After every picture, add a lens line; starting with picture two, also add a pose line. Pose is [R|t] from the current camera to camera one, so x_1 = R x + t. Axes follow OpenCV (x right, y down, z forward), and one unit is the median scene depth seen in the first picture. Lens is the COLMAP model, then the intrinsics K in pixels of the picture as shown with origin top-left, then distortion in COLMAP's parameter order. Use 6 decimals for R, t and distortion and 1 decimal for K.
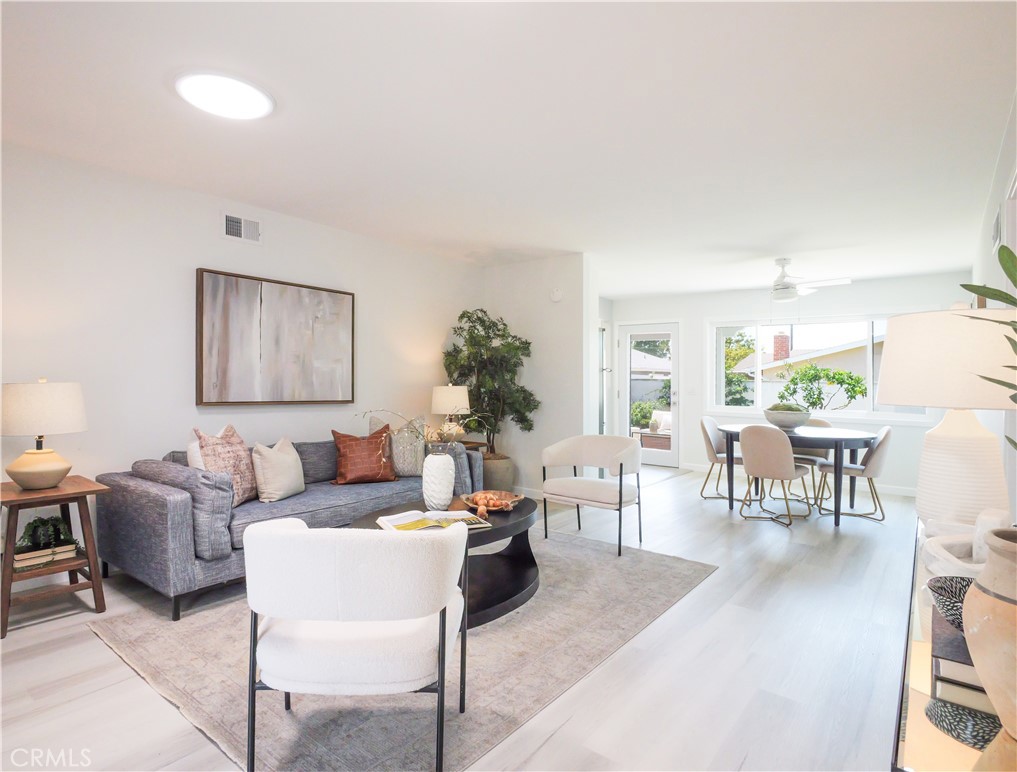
lens RADIAL K [[550.9, 0, 495.2], [0, 550.9, 367.2], [0, 0, 1]] dist [-0.005441, -0.000610]
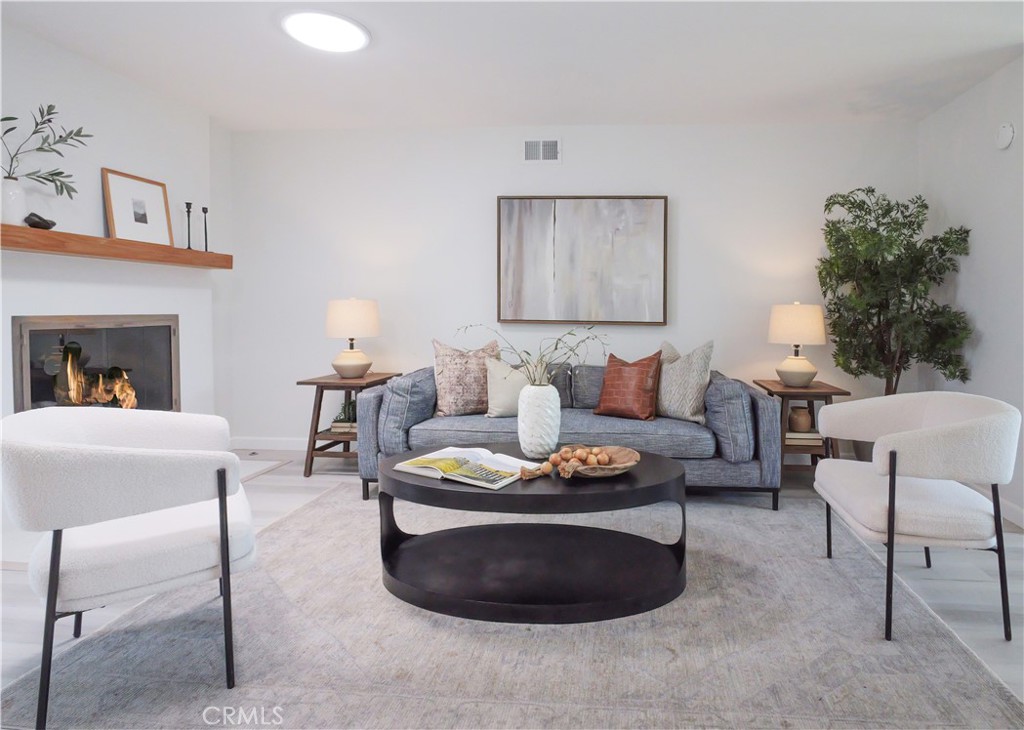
lens RADIAL K [[566.3, 0, 592.2], [0, 566.3, 301.4], [0, 0, 1]] dist [-0.011369, -0.000156]
pose [[0.579970, -0.022390, -0.814330, 0.444502], [0.020356, 0.999708, -0.012989, 0.042687], [0.814384, -0.009043, 0.580256, 0.462993]]
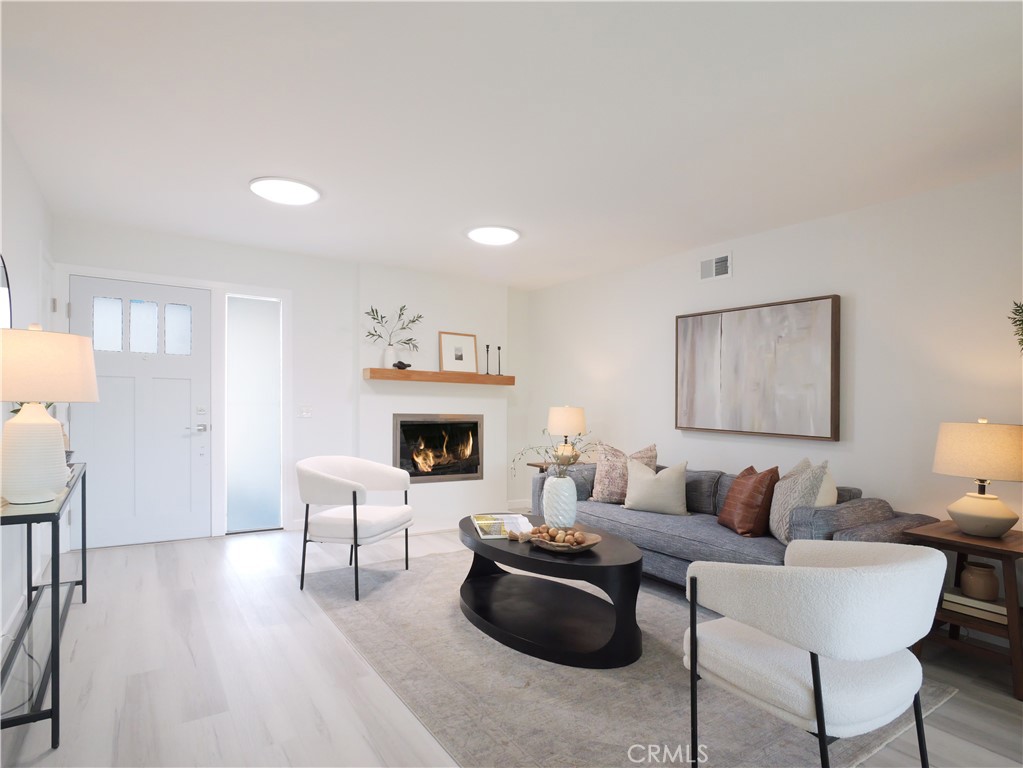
lens RADIAL K [[549.2, 0, 500.0], [0, 549.2, 381.6], [0, 0, 1]] dist [-0.008504, 0.000648]
pose [[-0.289155, -0.059115, -0.955455, 0.673839], [-0.008311, 0.998209, -0.059245, 0.036801], [0.957246, -0.009190, -0.289129, 0.902352]]
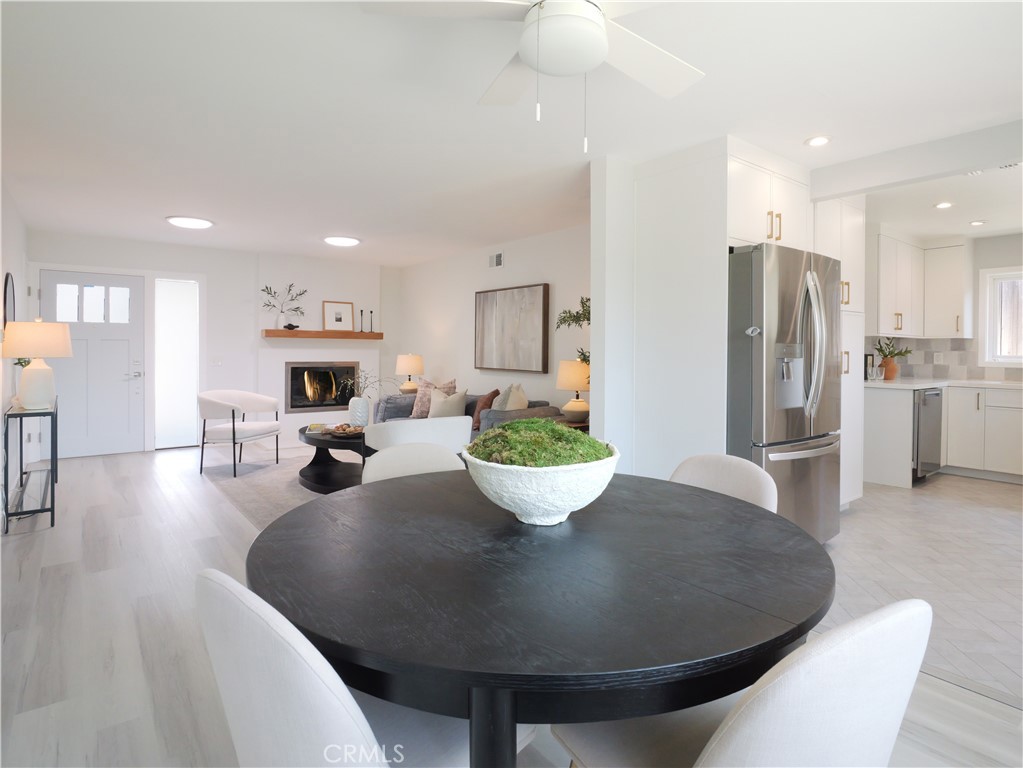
lens RADIAL K [[543.5, 0, 505.6], [0, 543.5, 320.8], [0, 0, 1]] dist [-0.002916, -0.001715]
pose [[-0.213189, -0.071270, -0.974408, 1.074687], [0.009849, 0.997128, -0.075087, 0.043719], [0.976961, -0.025605, -0.211875, 1.356642]]
